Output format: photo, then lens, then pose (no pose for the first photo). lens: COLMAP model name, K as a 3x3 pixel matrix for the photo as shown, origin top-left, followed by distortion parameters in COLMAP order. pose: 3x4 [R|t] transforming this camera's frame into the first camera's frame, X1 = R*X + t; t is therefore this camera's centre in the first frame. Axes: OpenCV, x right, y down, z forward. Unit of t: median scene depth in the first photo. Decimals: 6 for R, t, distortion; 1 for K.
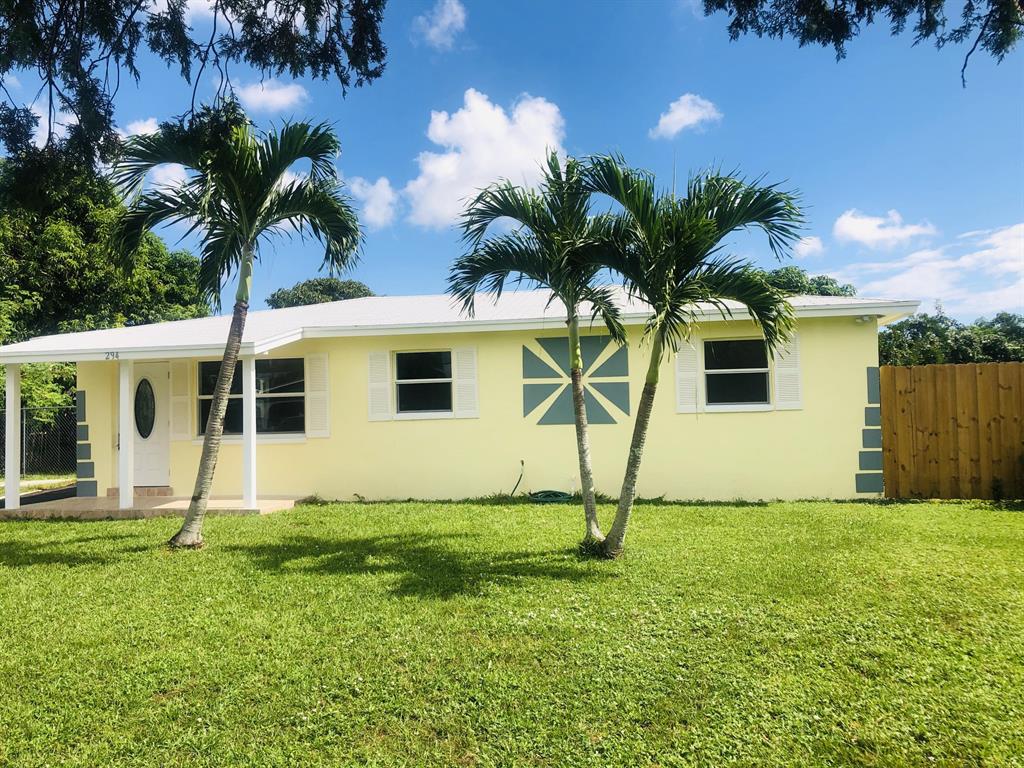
lens RADIAL K [[845.5, 0, 510.9], [0, 845.5, 385.9], [0, 0, 1]] dist [0.041834, -0.004861]
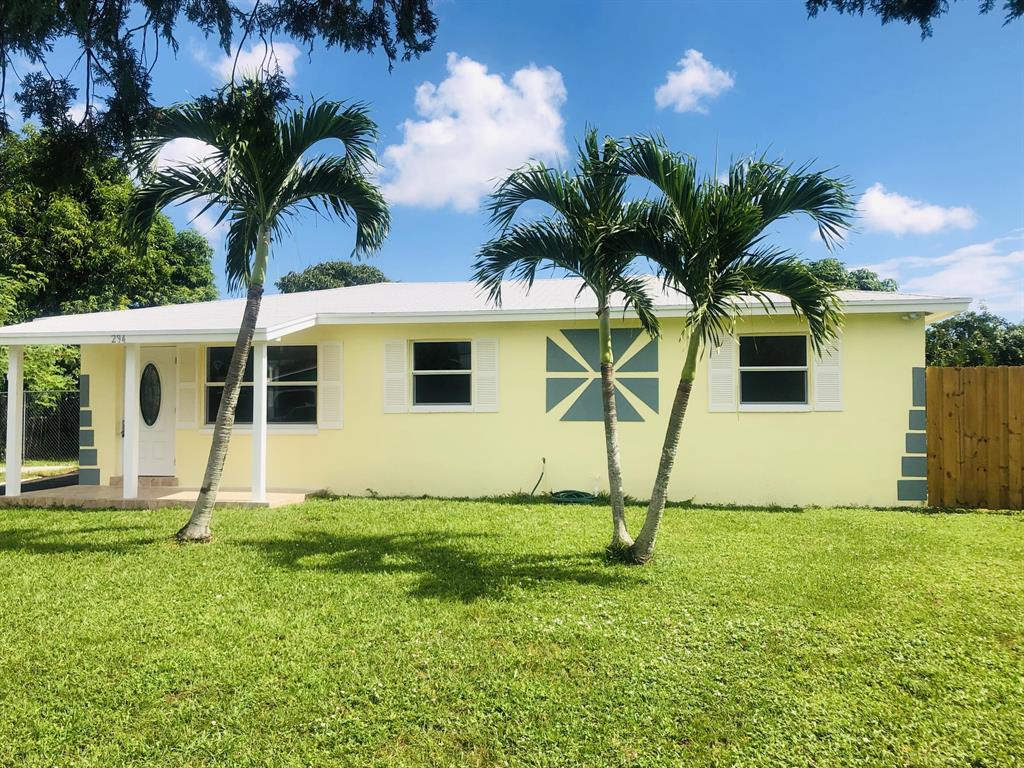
lens RADIAL K [[888.3, 0, 512.0], [0, 888.3, 384.0], [0, 0, 1]] dist [0.042276, -0.002768]
pose [[0.999620, 0.021398, -0.017369, -0.007703], [-0.021291, 0.999753, 0.006343, -0.000502], [0.017501, -0.005970, 0.999829, 0.002103]]
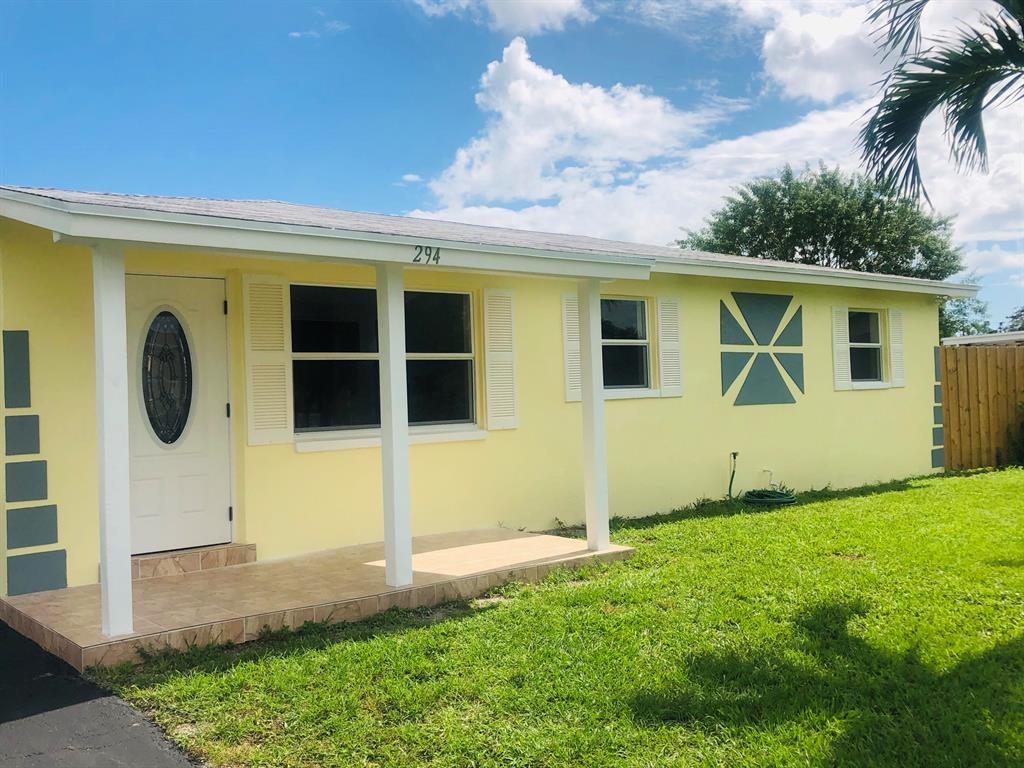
lens RADIAL K [[978.3, 0, 512.0], [0, 978.3, 384.0], [0, 0, 1]] dist [-0.004998, -0.003999]
pose [[0.661198, 0.012456, 0.750108, -0.893865], [-0.010209, 0.999919, -0.007606, 0.041660], [-0.750142, -0.002628, 0.661272, 0.659327]]
